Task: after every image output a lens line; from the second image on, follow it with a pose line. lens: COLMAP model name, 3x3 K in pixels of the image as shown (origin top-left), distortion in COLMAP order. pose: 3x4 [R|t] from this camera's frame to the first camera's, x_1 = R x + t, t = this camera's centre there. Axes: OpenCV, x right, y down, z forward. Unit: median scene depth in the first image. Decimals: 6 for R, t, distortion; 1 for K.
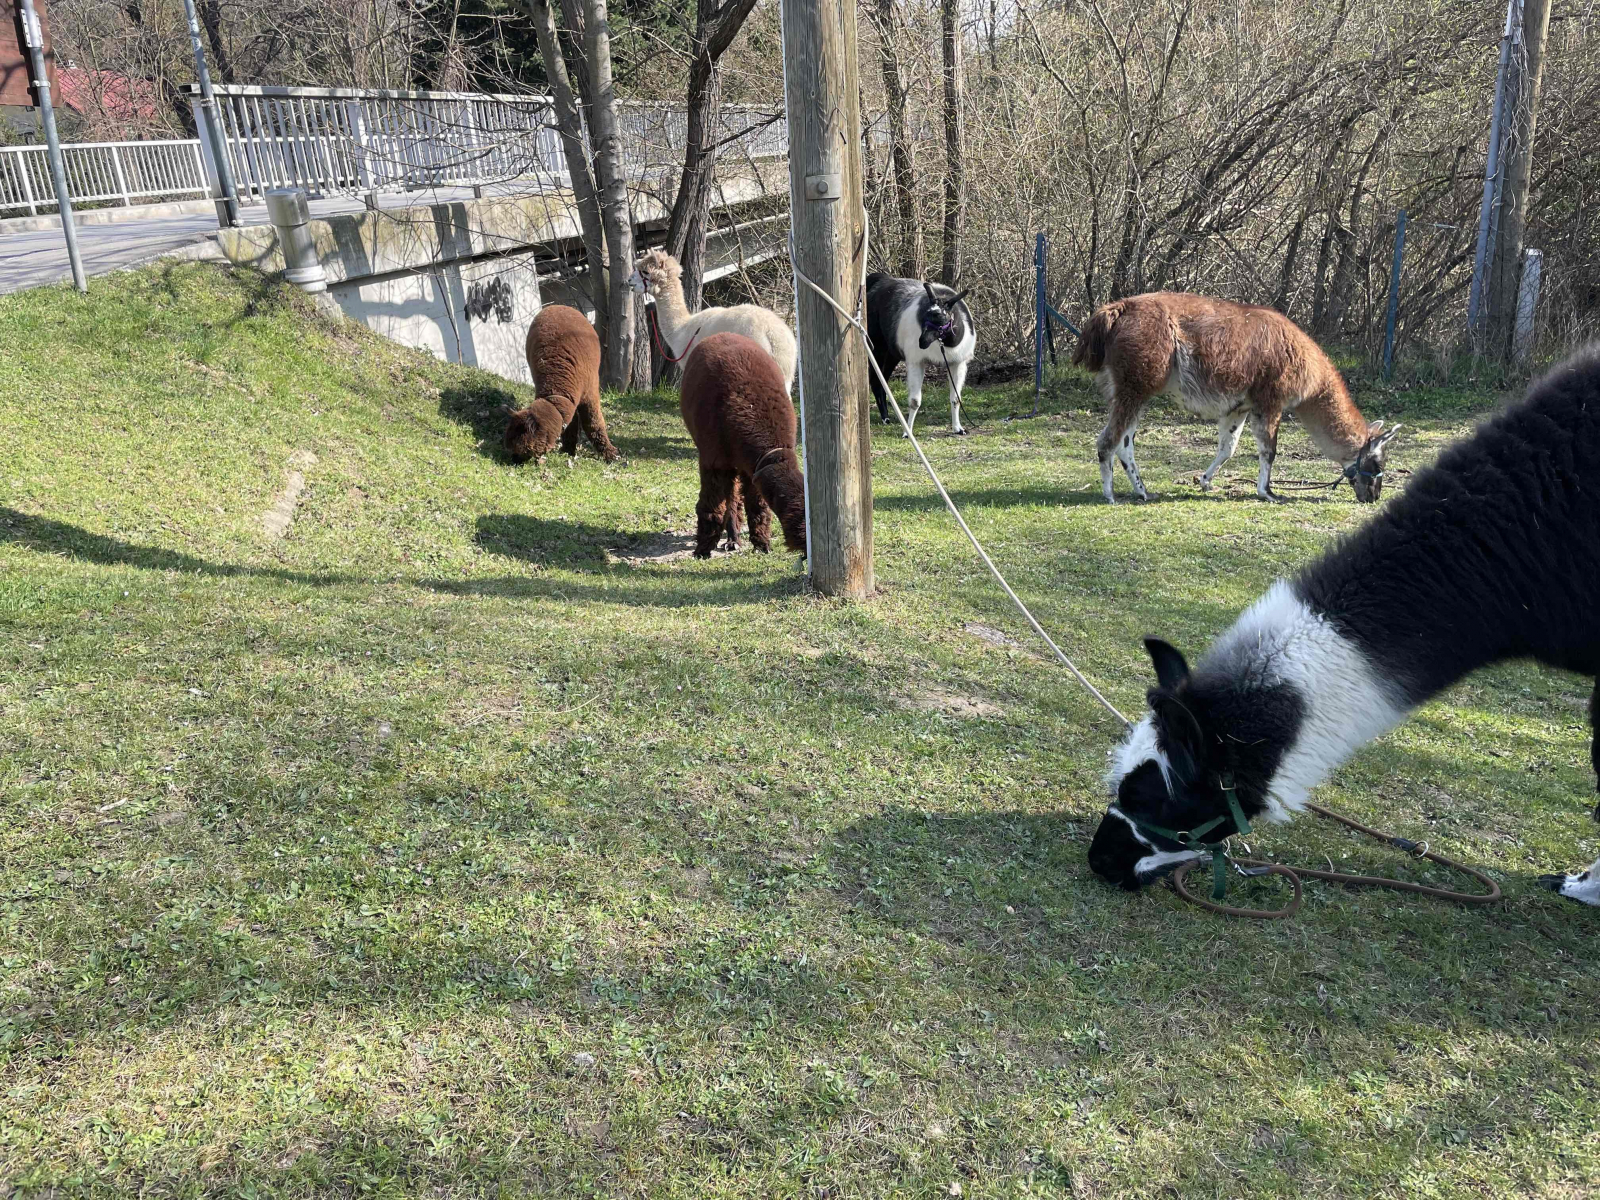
lens RADIAL K [[1231.2, 0, 797.4], [0, 1231.2, 603.8], [0, 0, 1]] dist [0.006941, -0.002975]
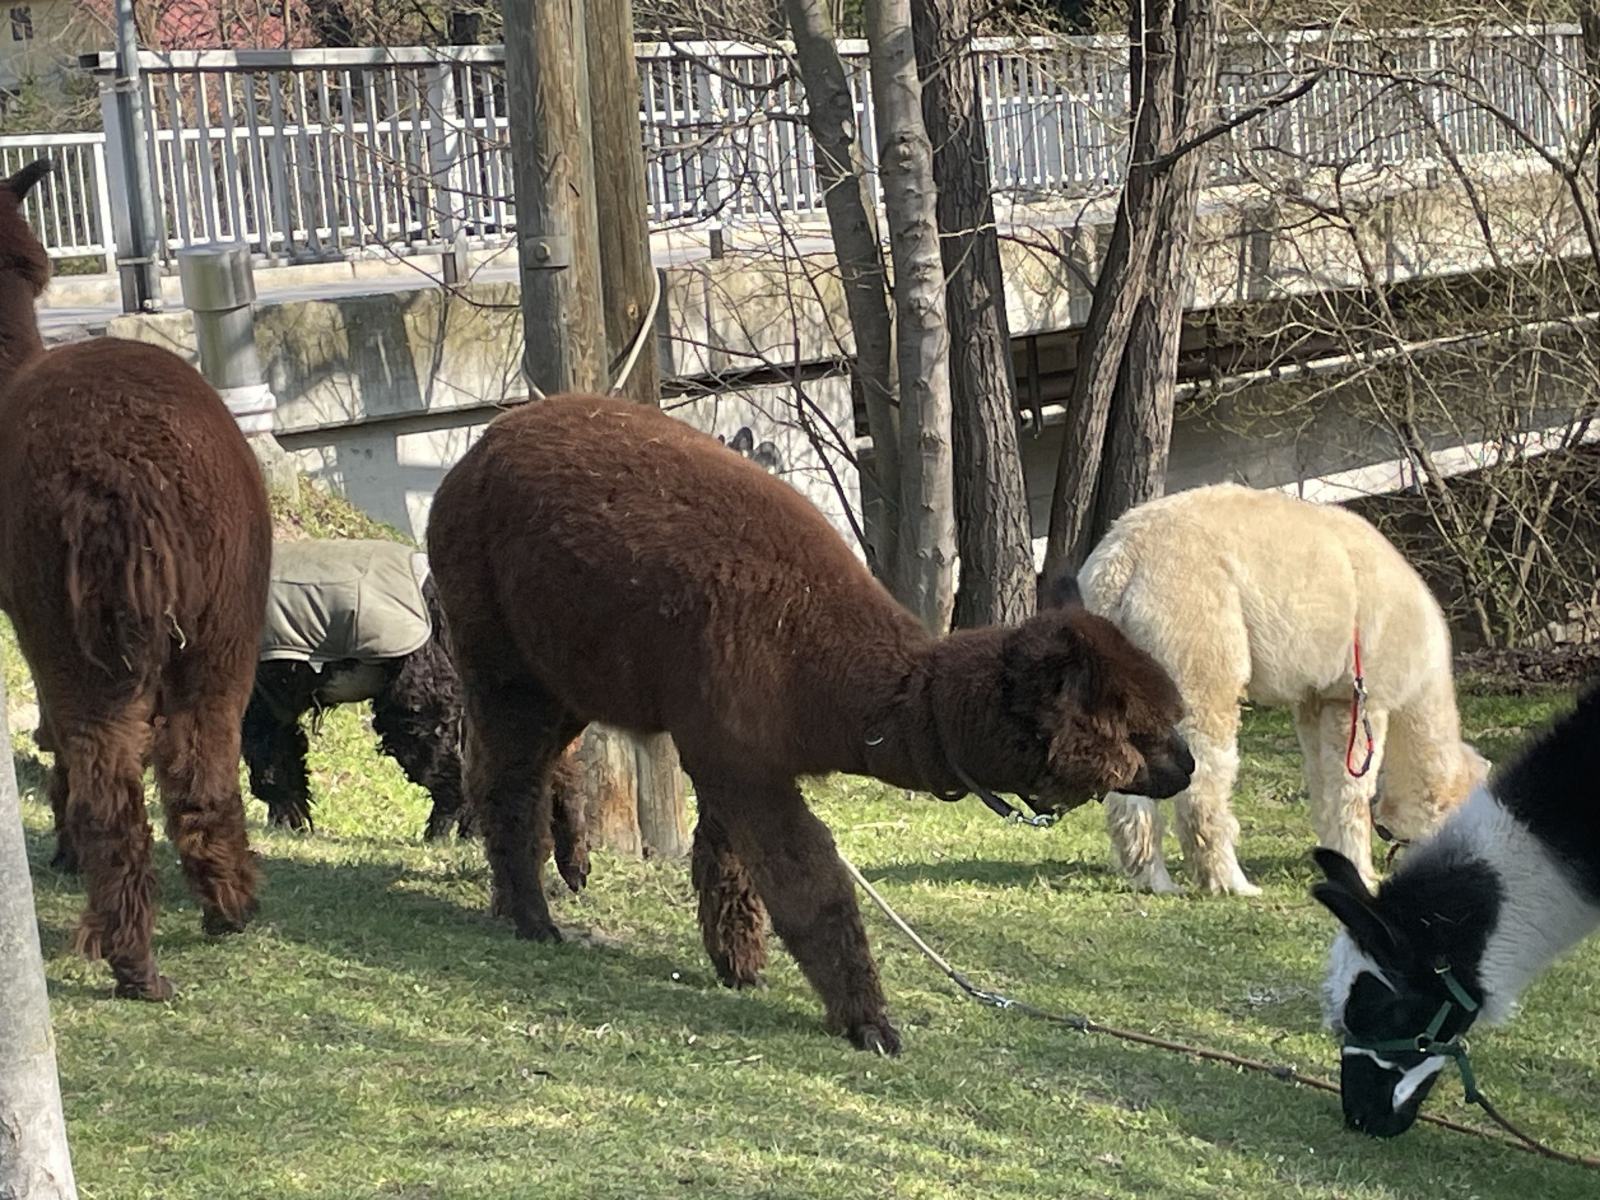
lens RADIAL K [[3789.1, 0, 802.5], [0, 3789.1, 585.2], [0, 0, 1]] dist [0.129269, 0.000000]
pose [[0.945135, 0.029246, -0.325367, 0.288806], [-0.102888, 0.971945, -0.211509, 0.099784], [0.310053, 0.233381, 0.921629, -0.311715]]
